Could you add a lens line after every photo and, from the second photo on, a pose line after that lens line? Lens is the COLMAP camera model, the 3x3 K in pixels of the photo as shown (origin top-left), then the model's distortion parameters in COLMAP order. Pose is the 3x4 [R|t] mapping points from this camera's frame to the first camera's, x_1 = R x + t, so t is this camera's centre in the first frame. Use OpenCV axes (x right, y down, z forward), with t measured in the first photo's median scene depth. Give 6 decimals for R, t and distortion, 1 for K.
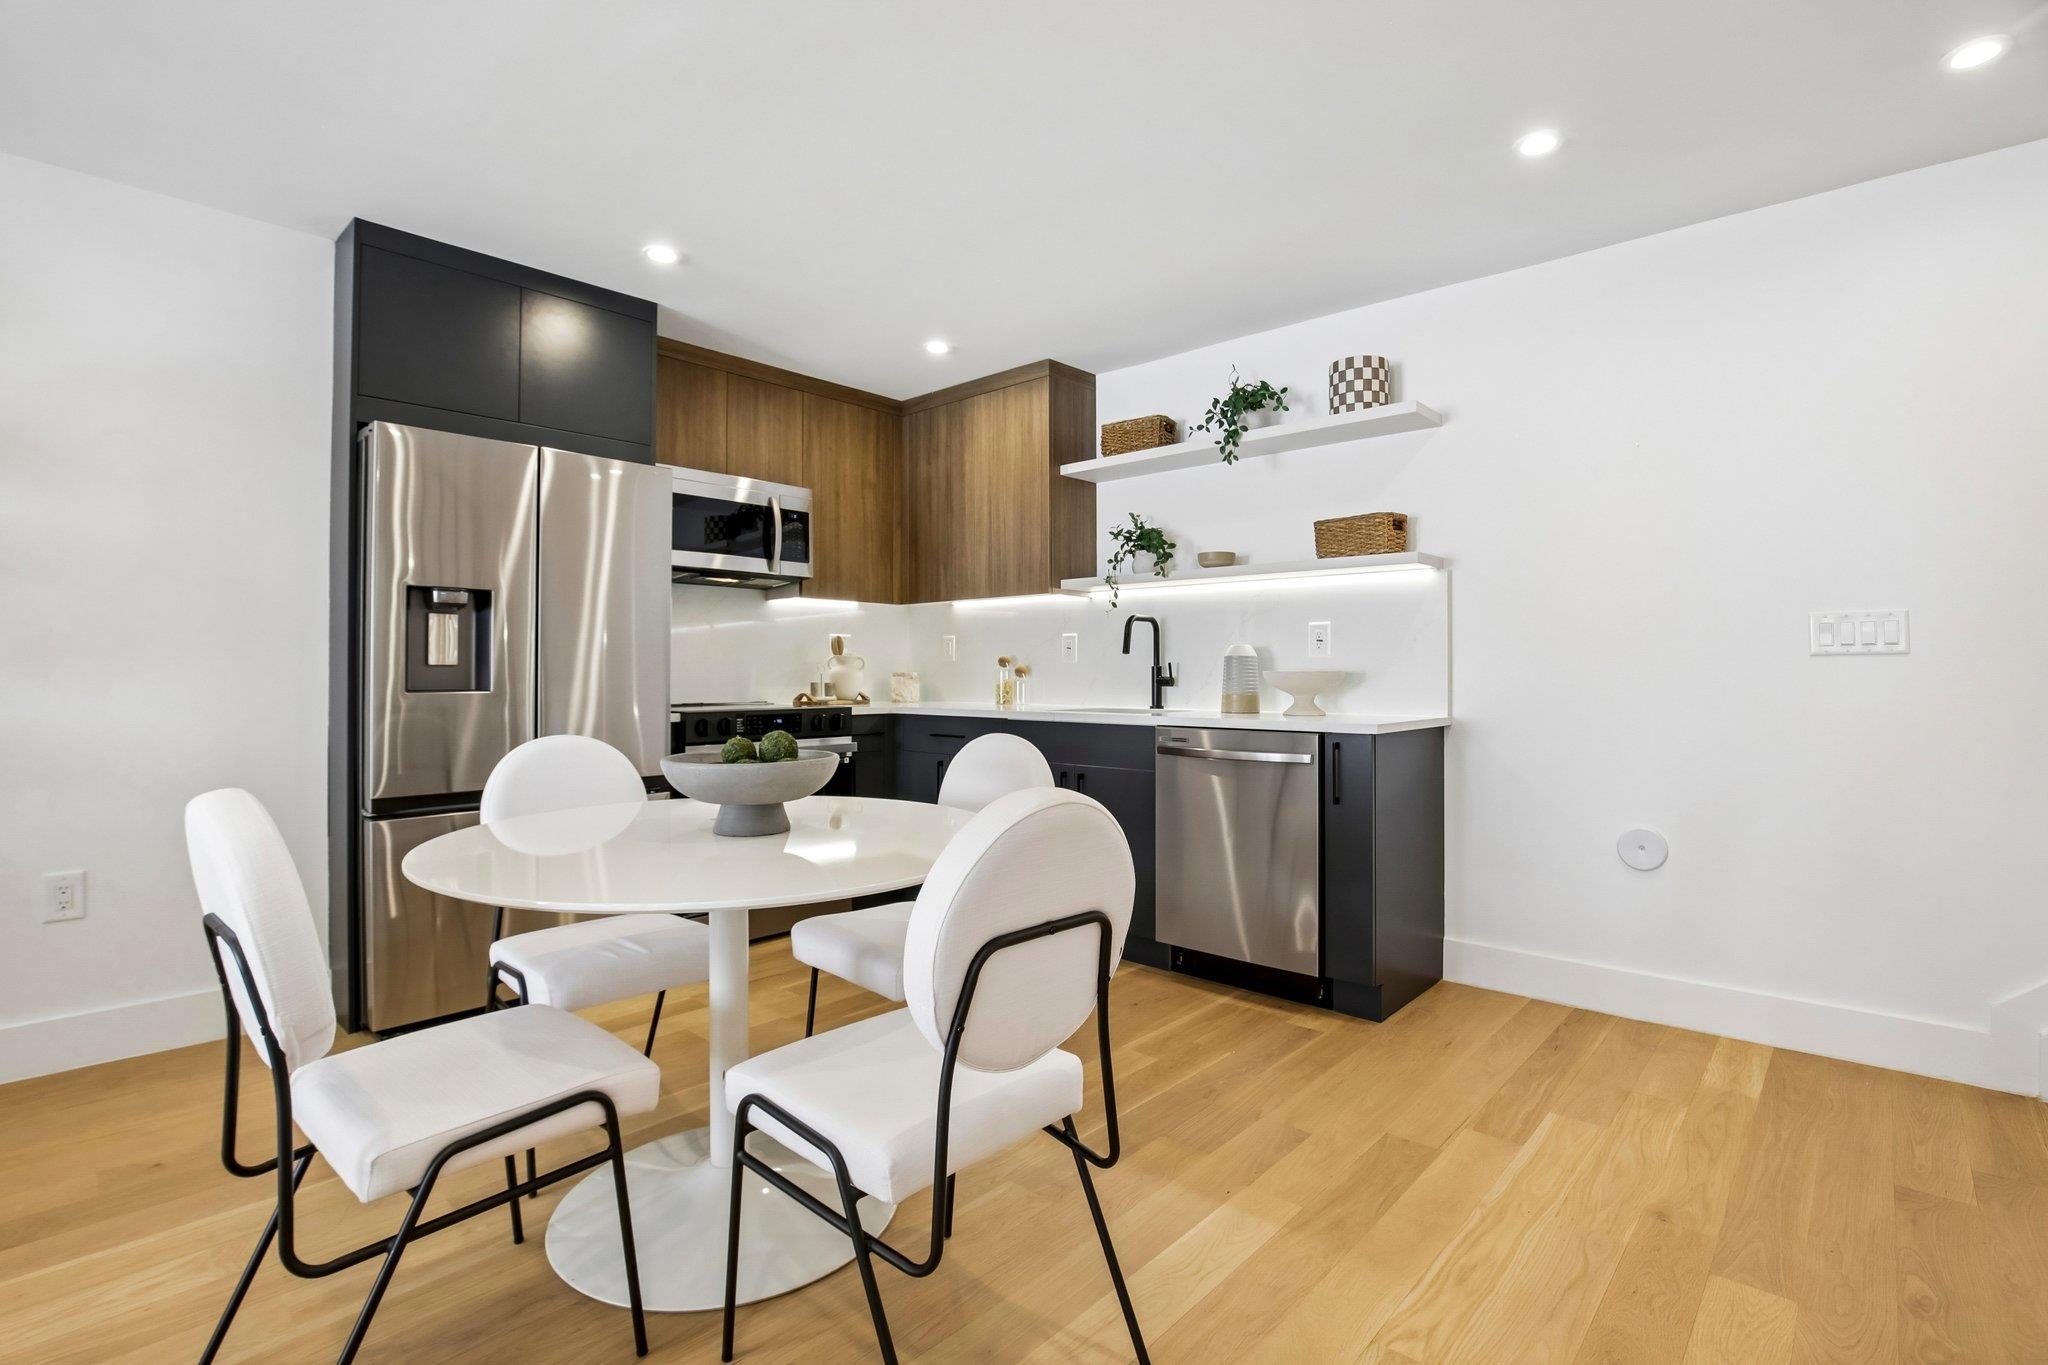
lens RADIAL K [[969.8, 0, 1024.0], [0, 969.8, 682.5], [0, 0, 1]] dist [-0.004771, -0.000292]
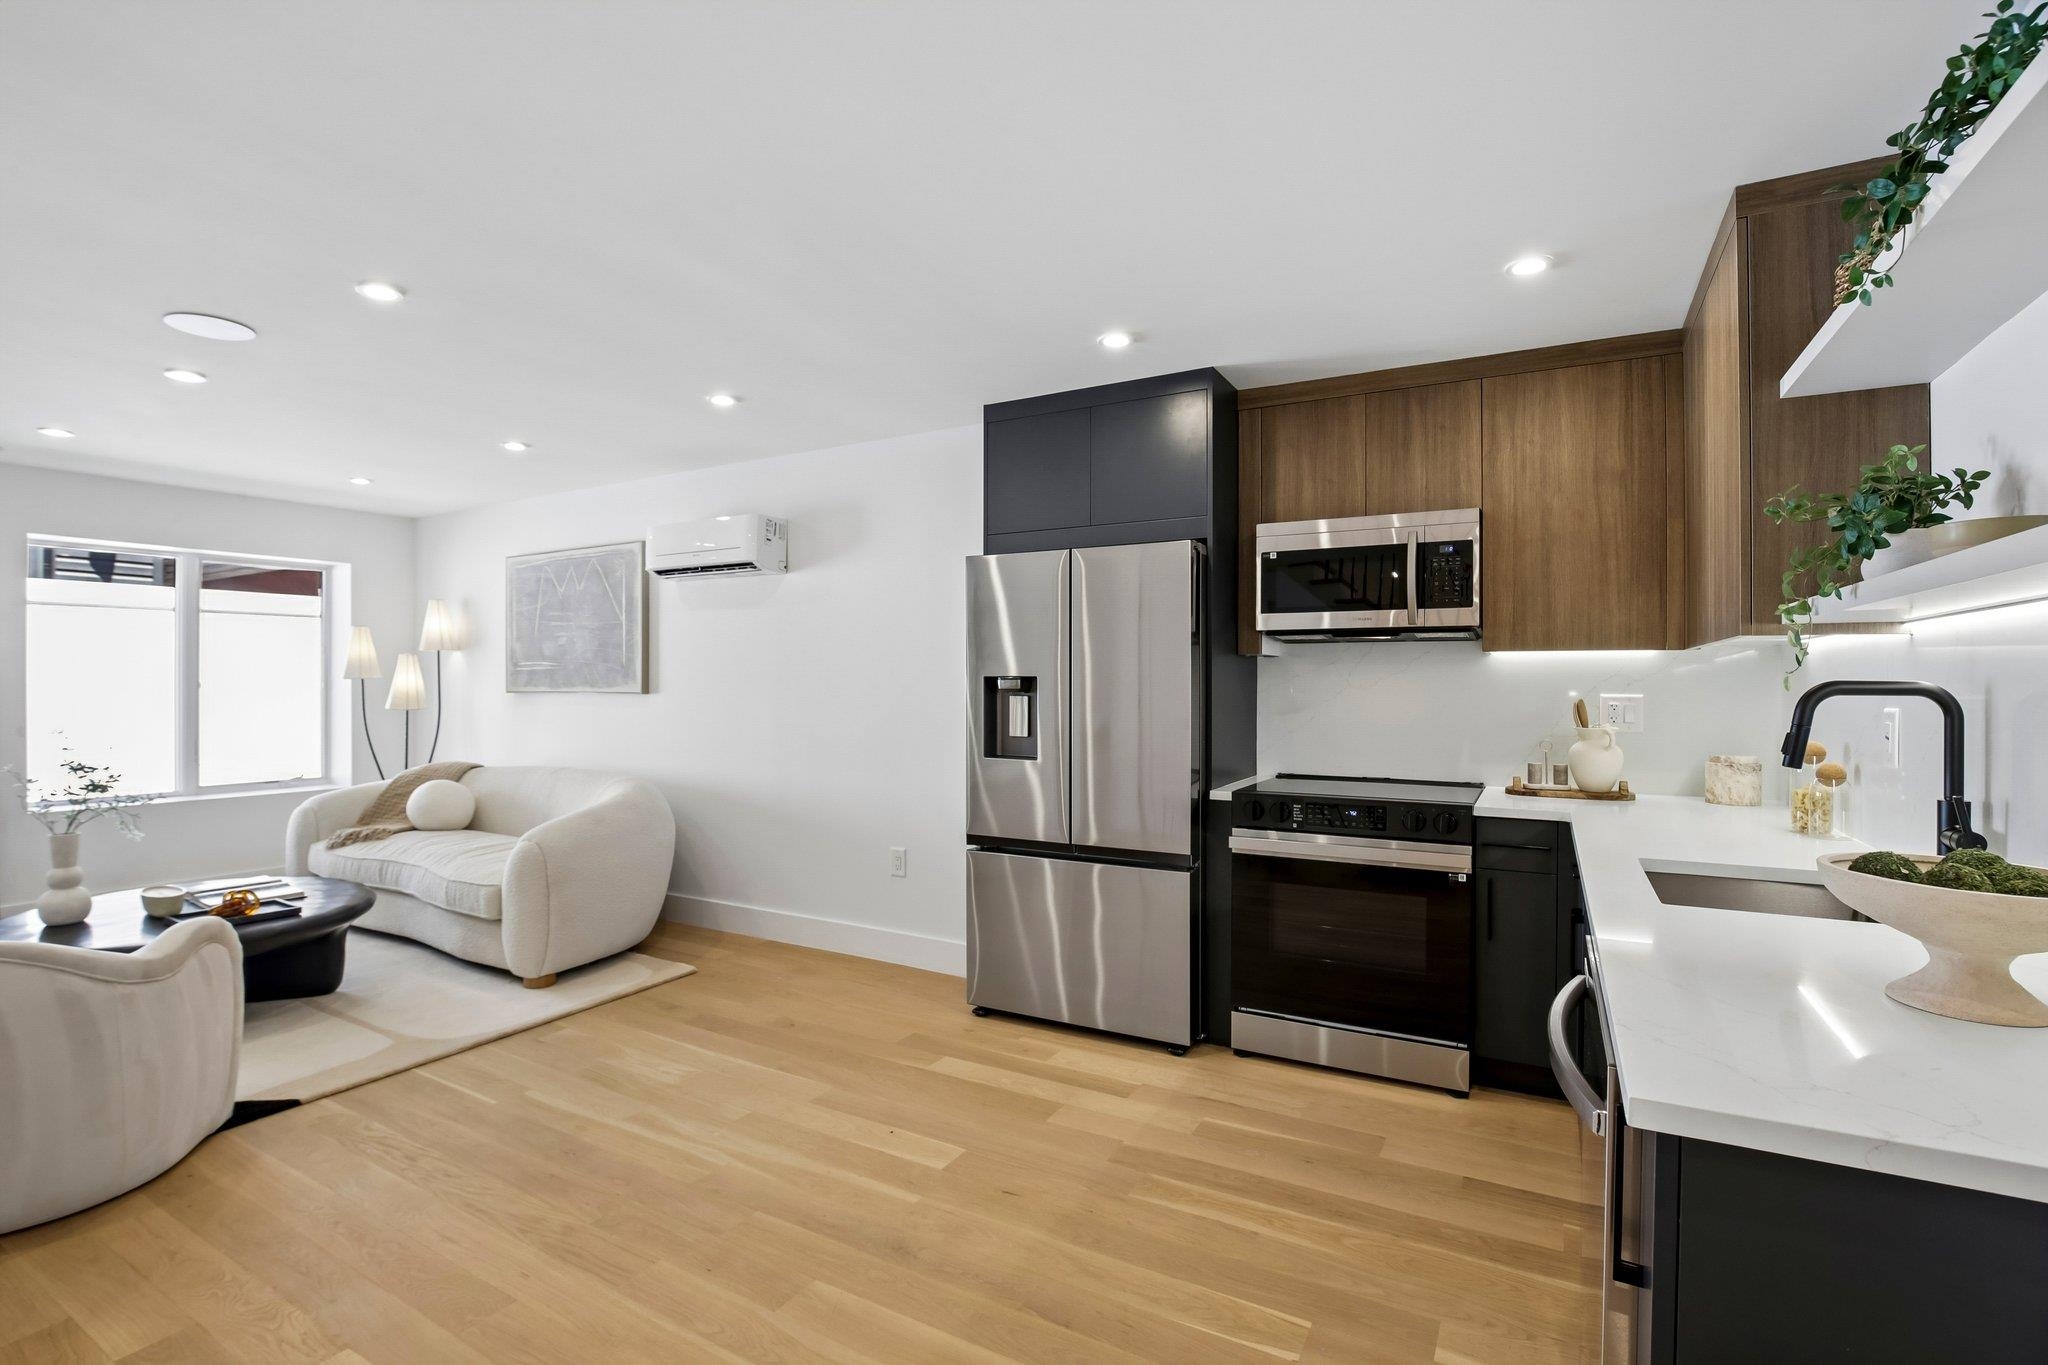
lens RADIAL K [[969.8, 0, 1024.0], [0, 969.8, 682.5], [0, 0, 1]] dist [-0.004771, -0.000292]
pose [[0.214590, 0.004501, -0.976694, 0.474900], [-0.010882, 0.999938, 0.002217, -0.067319], [0.976644, 0.010152, 0.214626, 0.540410]]
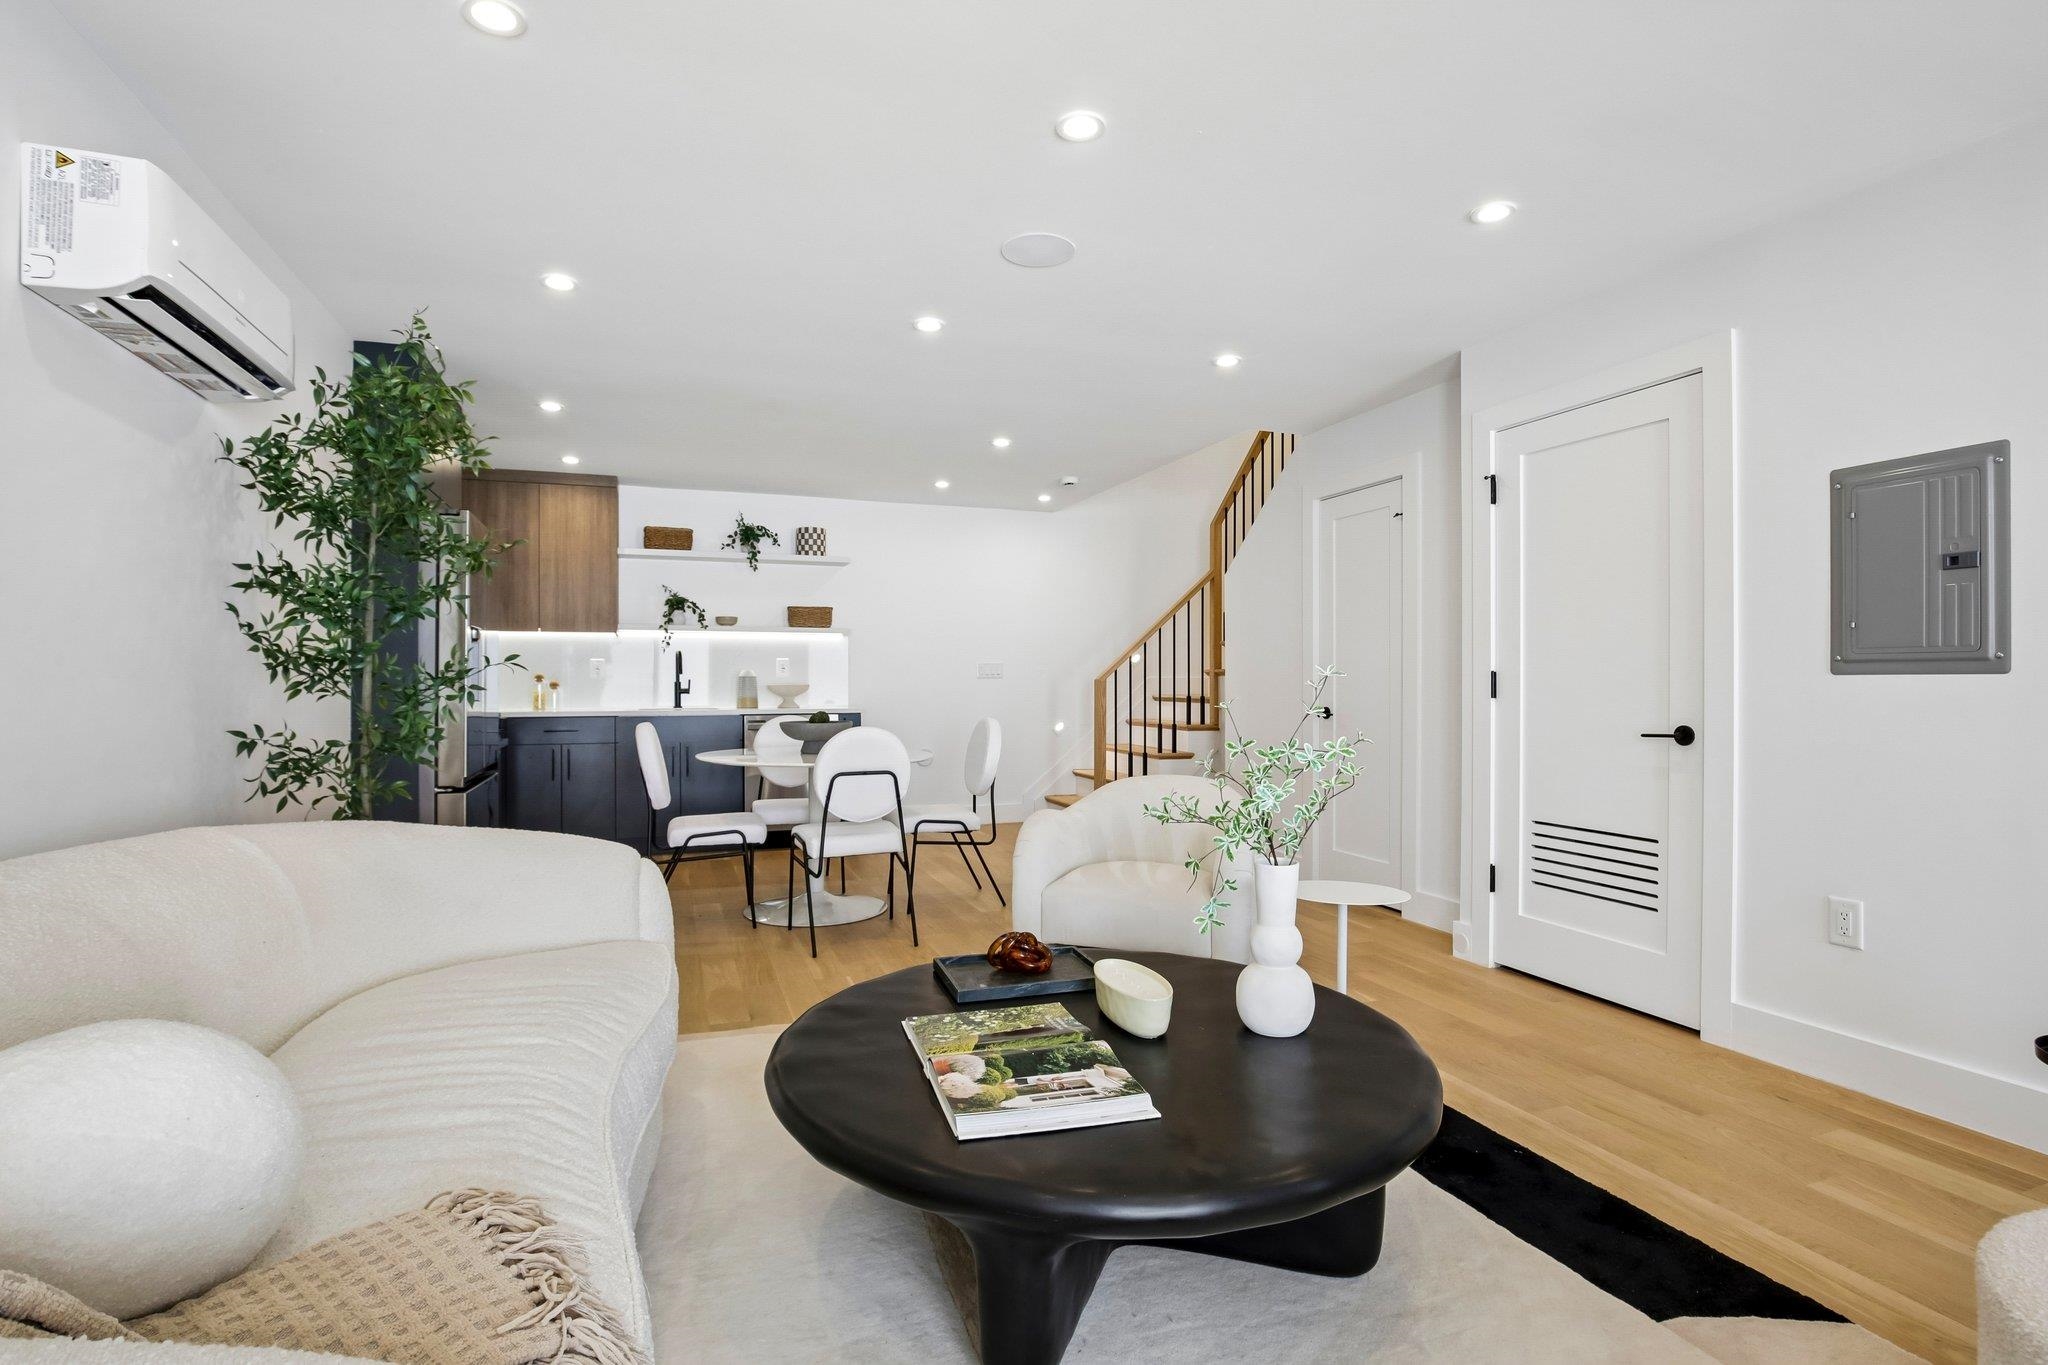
lens RADIAL K [[961.0, 0, 1024.0], [0, 961.0, 682.5], [0, 0, 1]] dist [-0.000385, -0.000082]
pose [[0.452213, 0.004941, 0.891896, -1.030957], [0.012077, 0.999859, -0.011663, 0.009713], [-0.891828, 0.016046, 0.452090, -0.239986]]
